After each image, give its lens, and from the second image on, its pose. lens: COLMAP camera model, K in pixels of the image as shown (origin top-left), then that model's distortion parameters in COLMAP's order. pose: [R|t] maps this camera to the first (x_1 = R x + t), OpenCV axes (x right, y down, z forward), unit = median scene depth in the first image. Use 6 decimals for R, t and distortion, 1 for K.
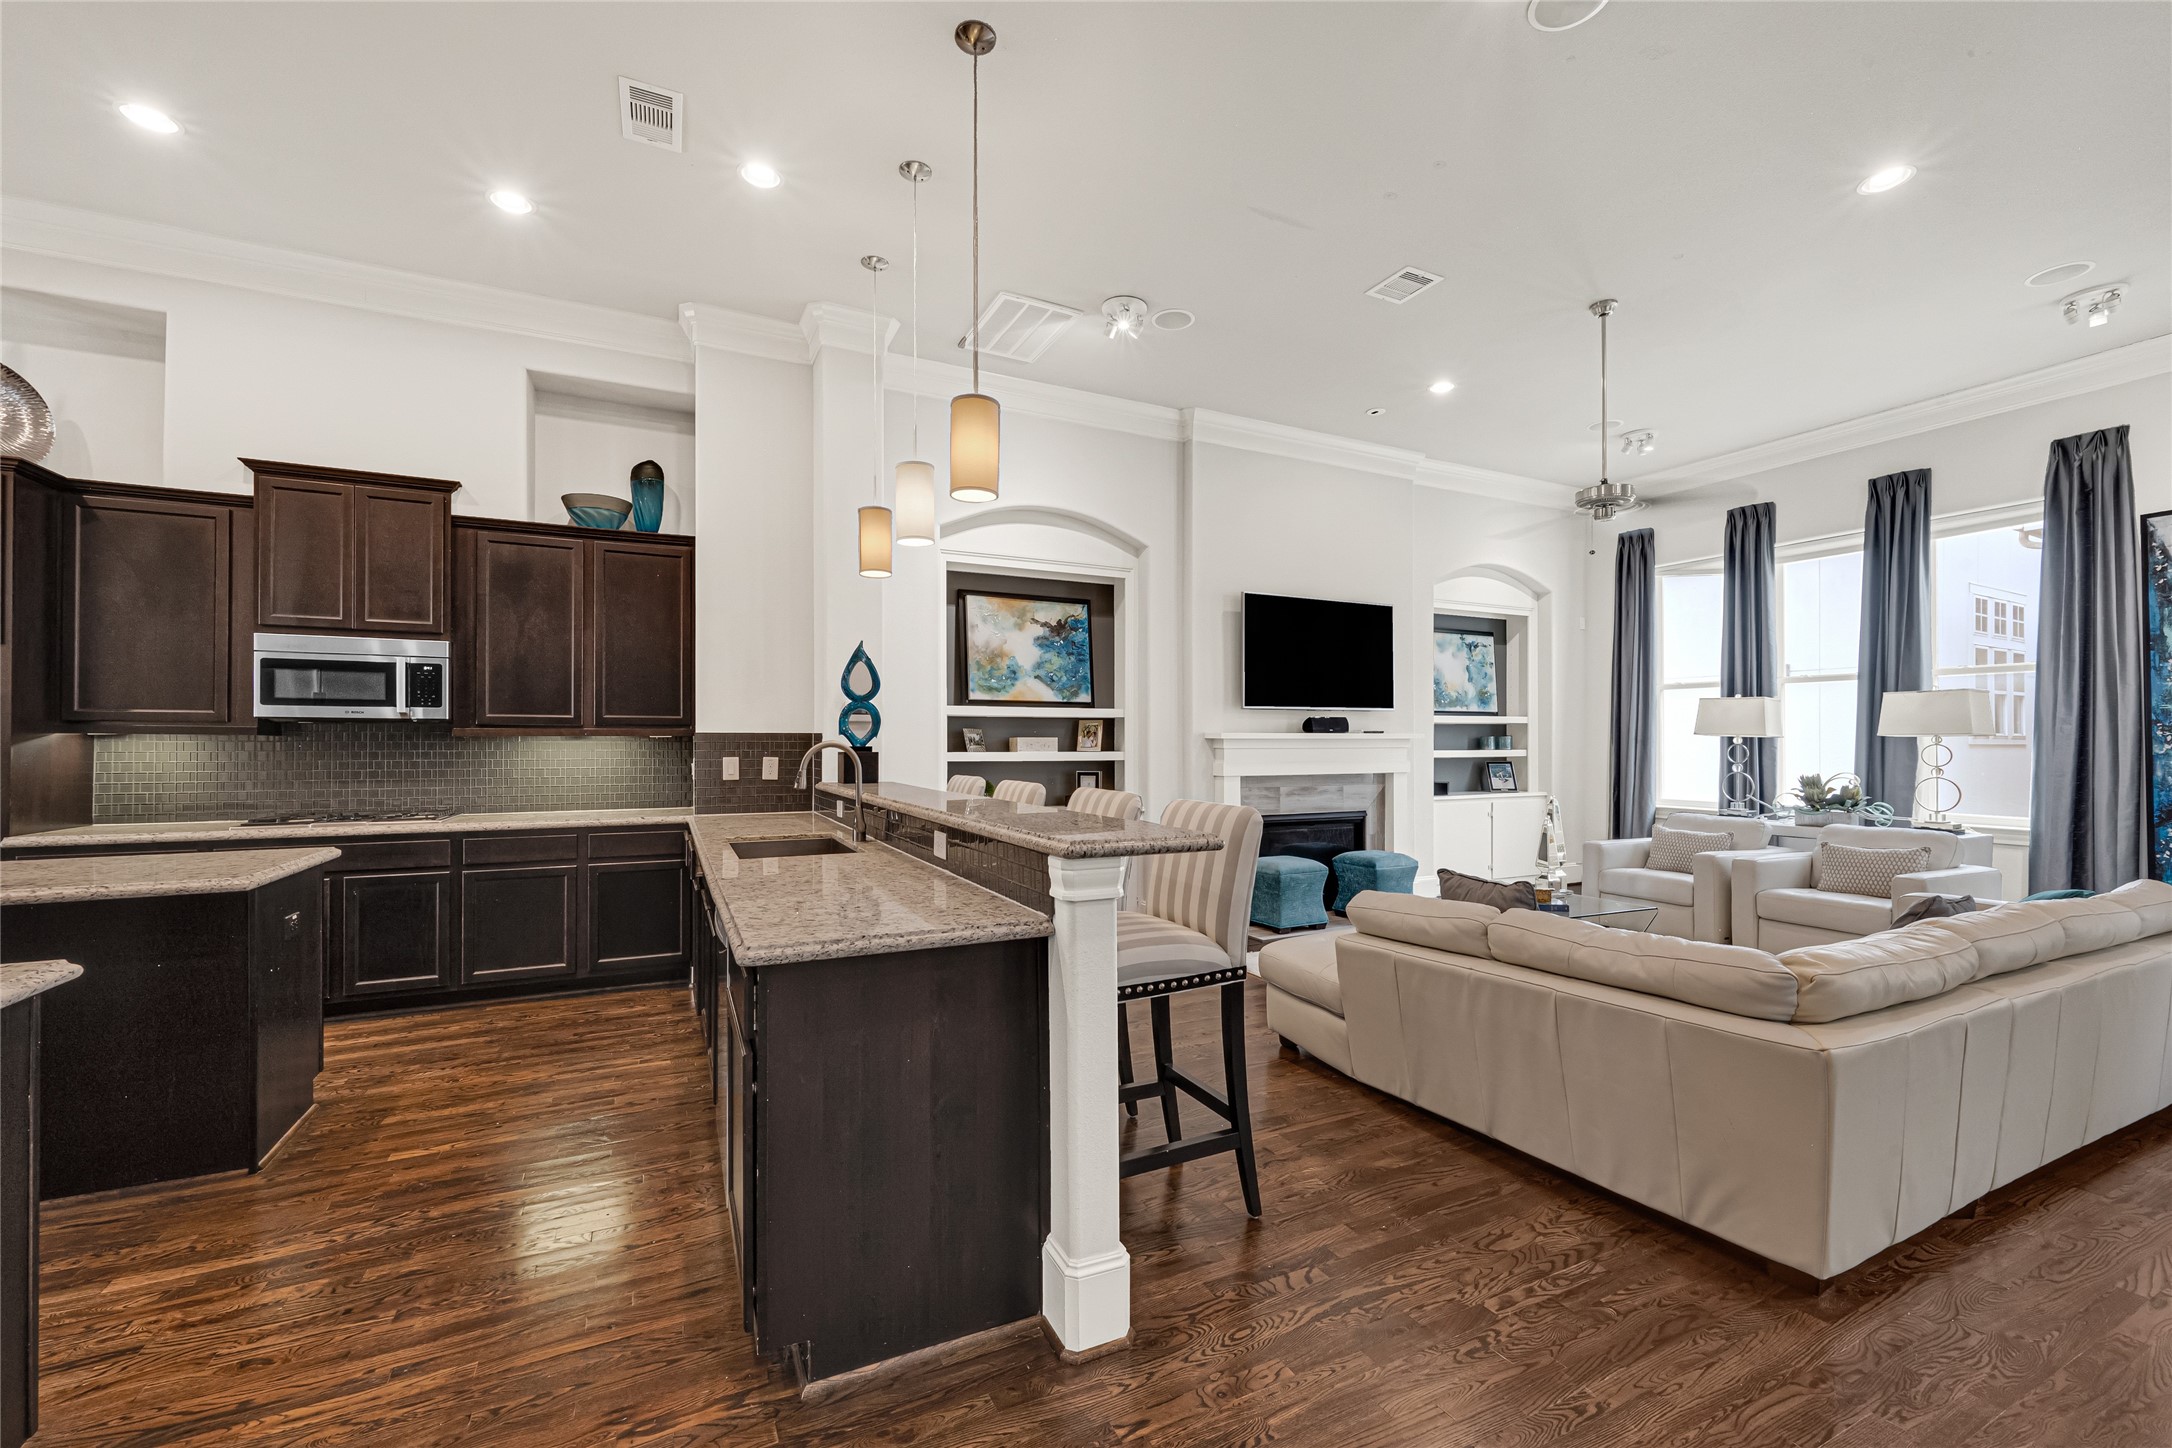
lens RADIAL K [[886.2, 0, 1087.8], [0, 886.2, 736.6], [0, 0, 1]] dist [-0.000828, 0.000313]
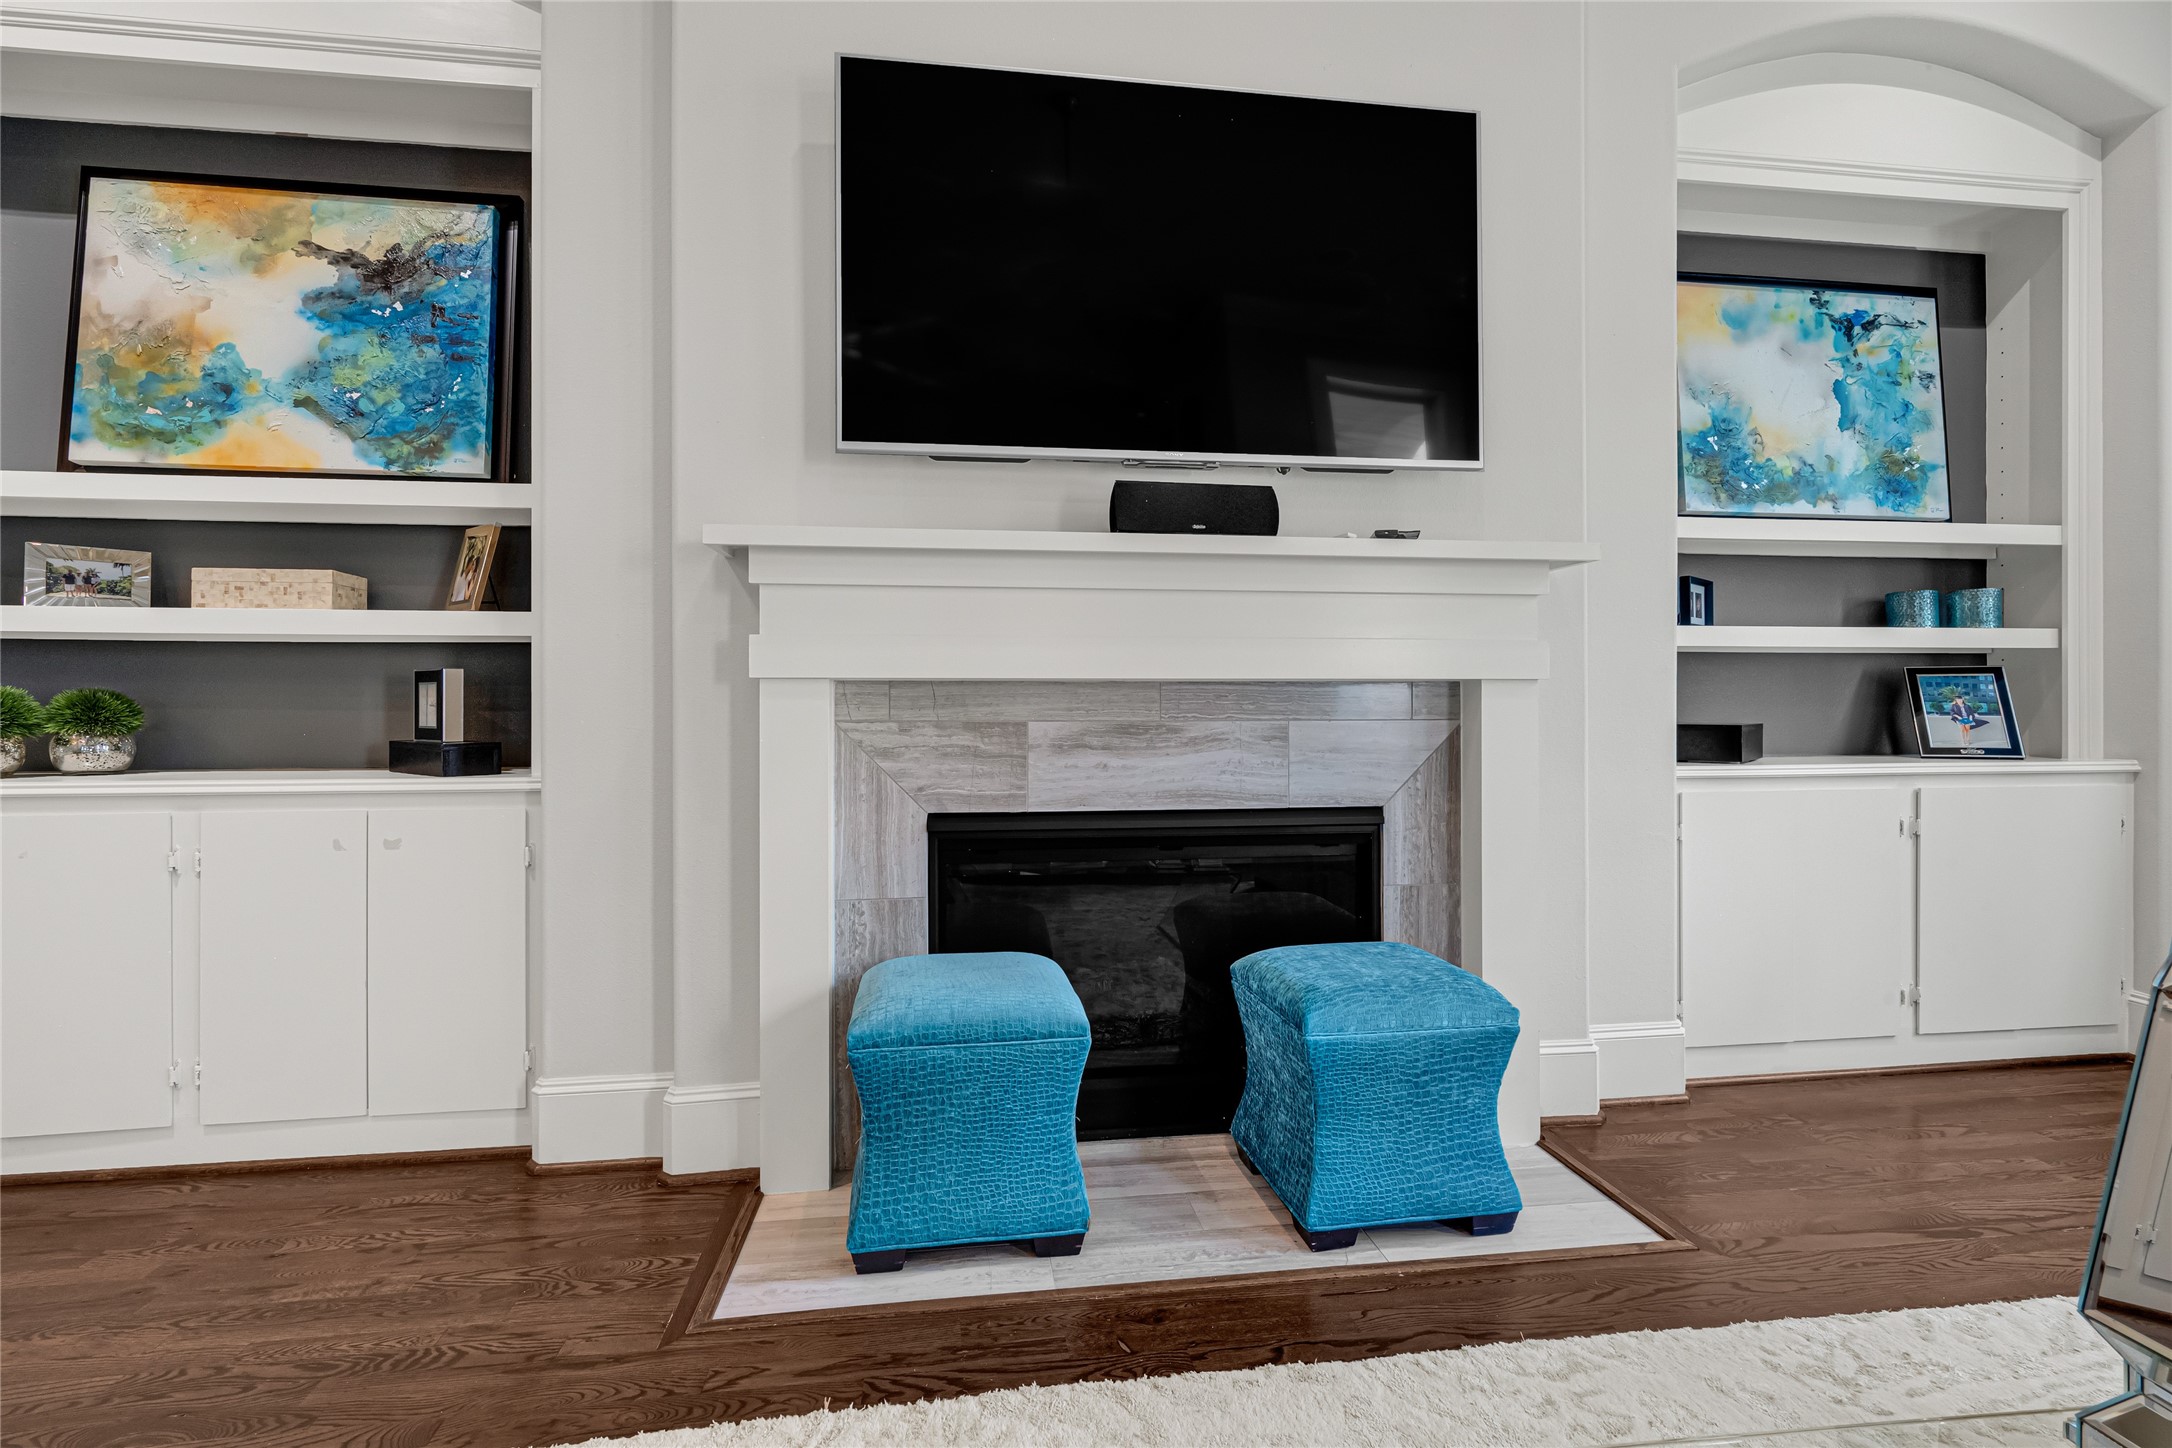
lens RADIAL K [[931.3, 0, 1126.0], [0, 931.3, 715.9], [0, 0, 1]] dist [0.003155, -0.001327]
pose [[0.947884, -0.001648, -0.318611, 0.445484], [0.004493, 0.999956, 0.008193, 0.067166], [0.318584, -0.009198, 0.947850, 0.901374]]
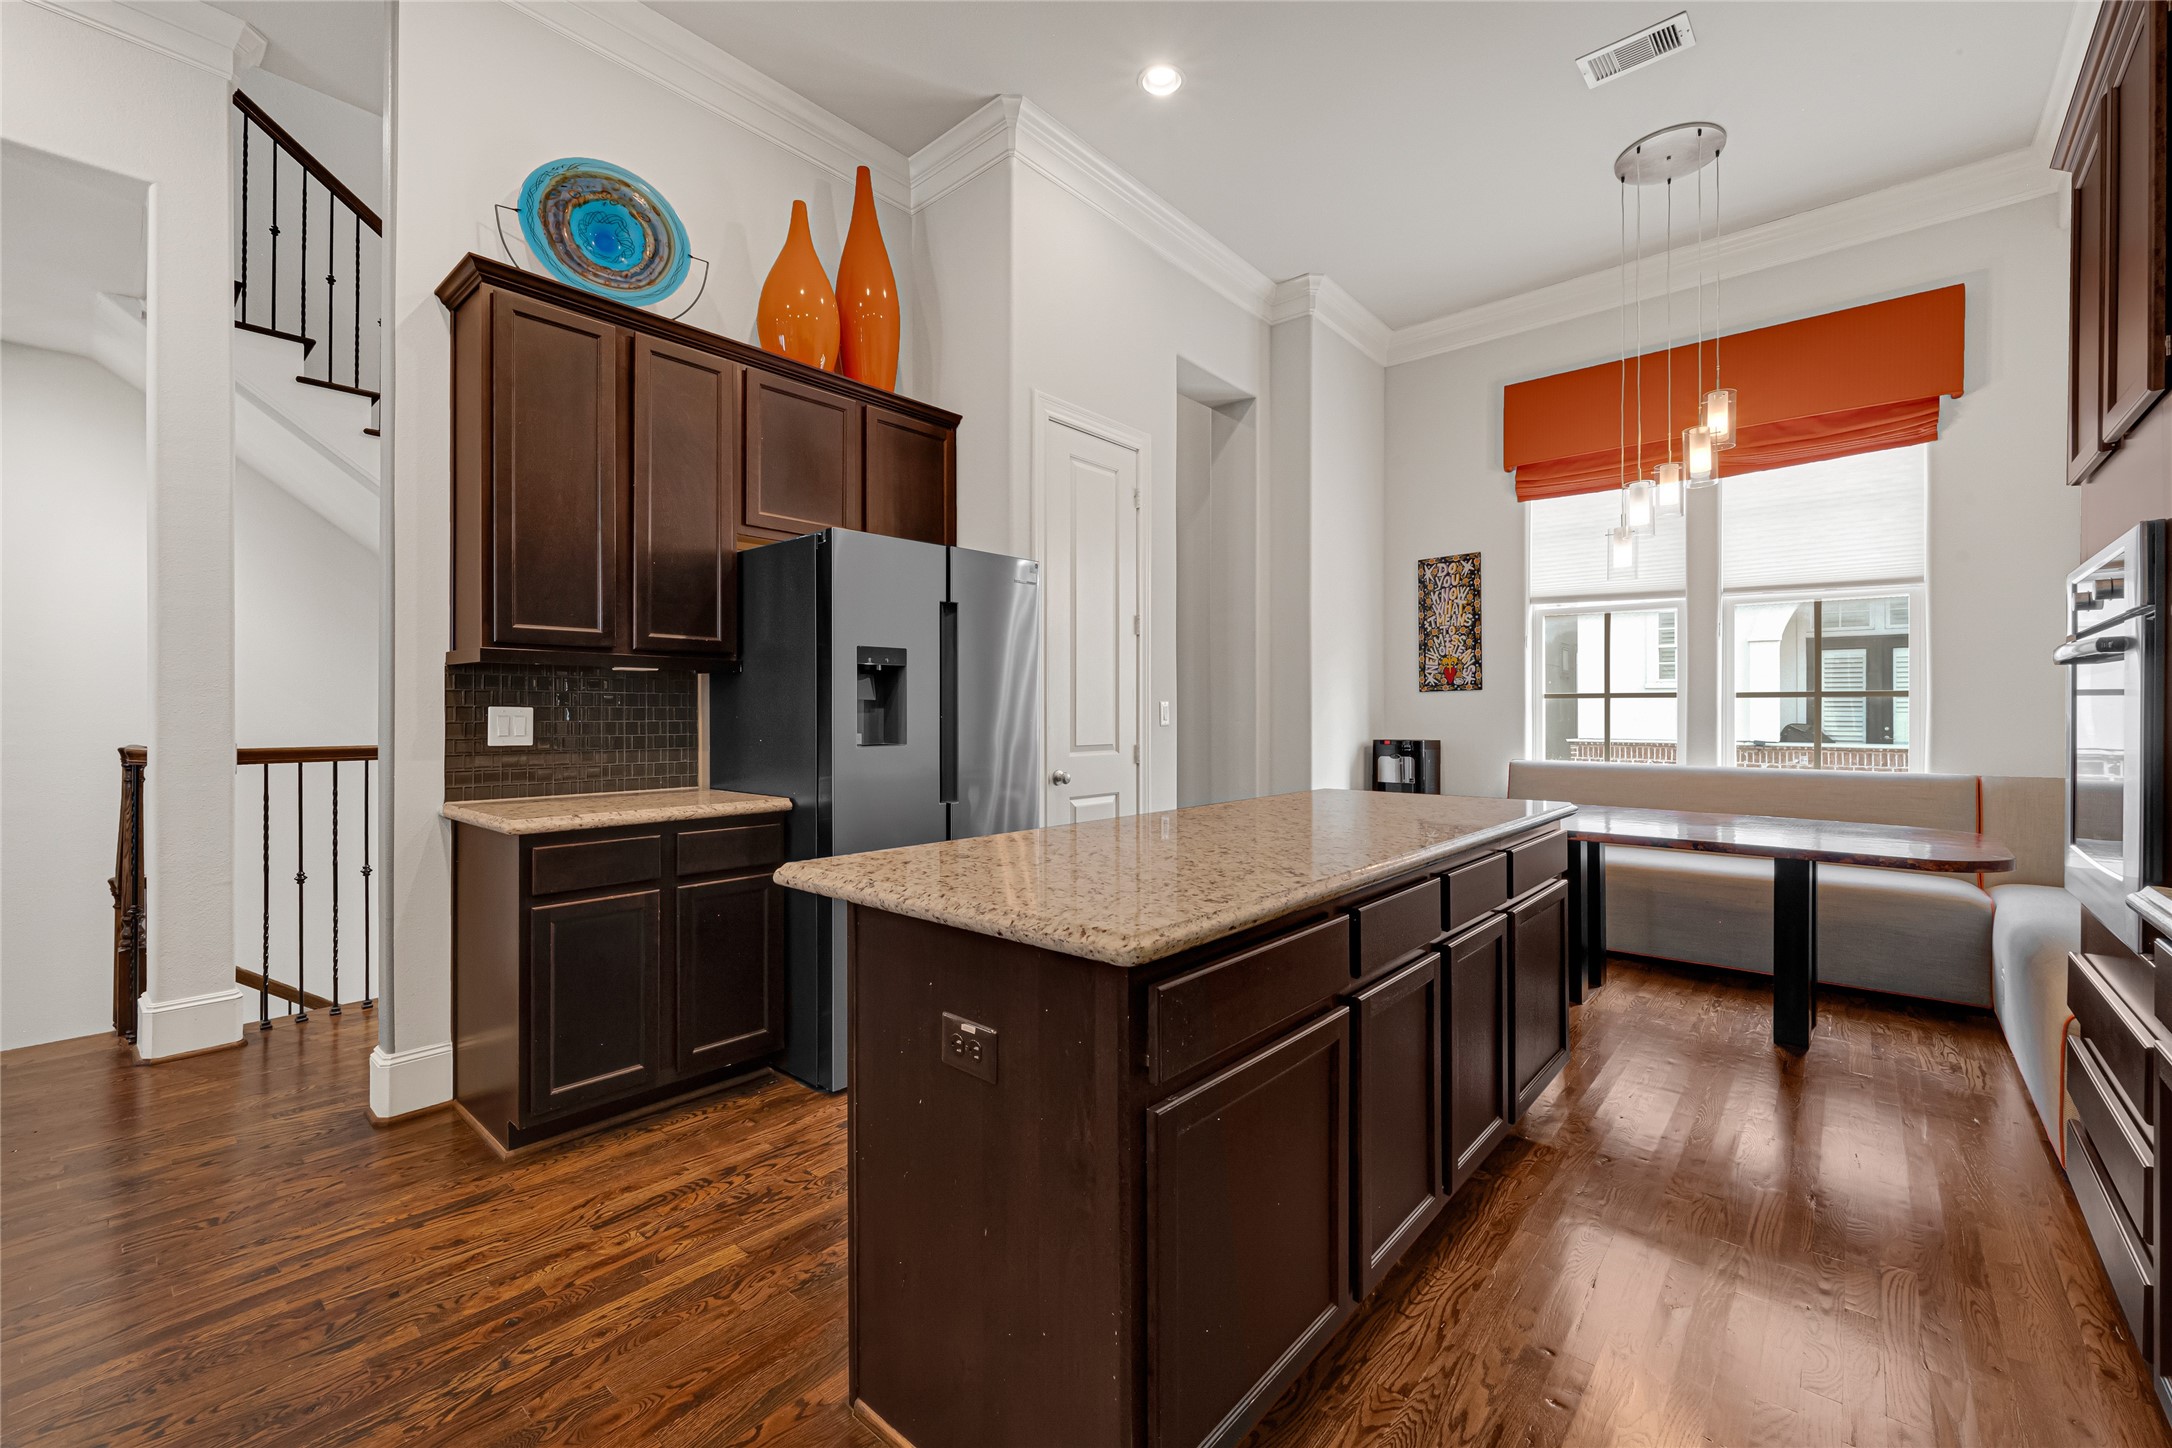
lens RADIAL K [[886.2, 0, 1080.2], [0, 886.2, 712.4], [0, 0, 1]] dist [-0.000828, 0.000313]
pose [[-0.922713, 0.000429, -0.385489, -0.446926], [0.002465, 0.999986, -0.004787, 0.026362], [0.385481, -0.005367, -0.922700, 0.828329]]
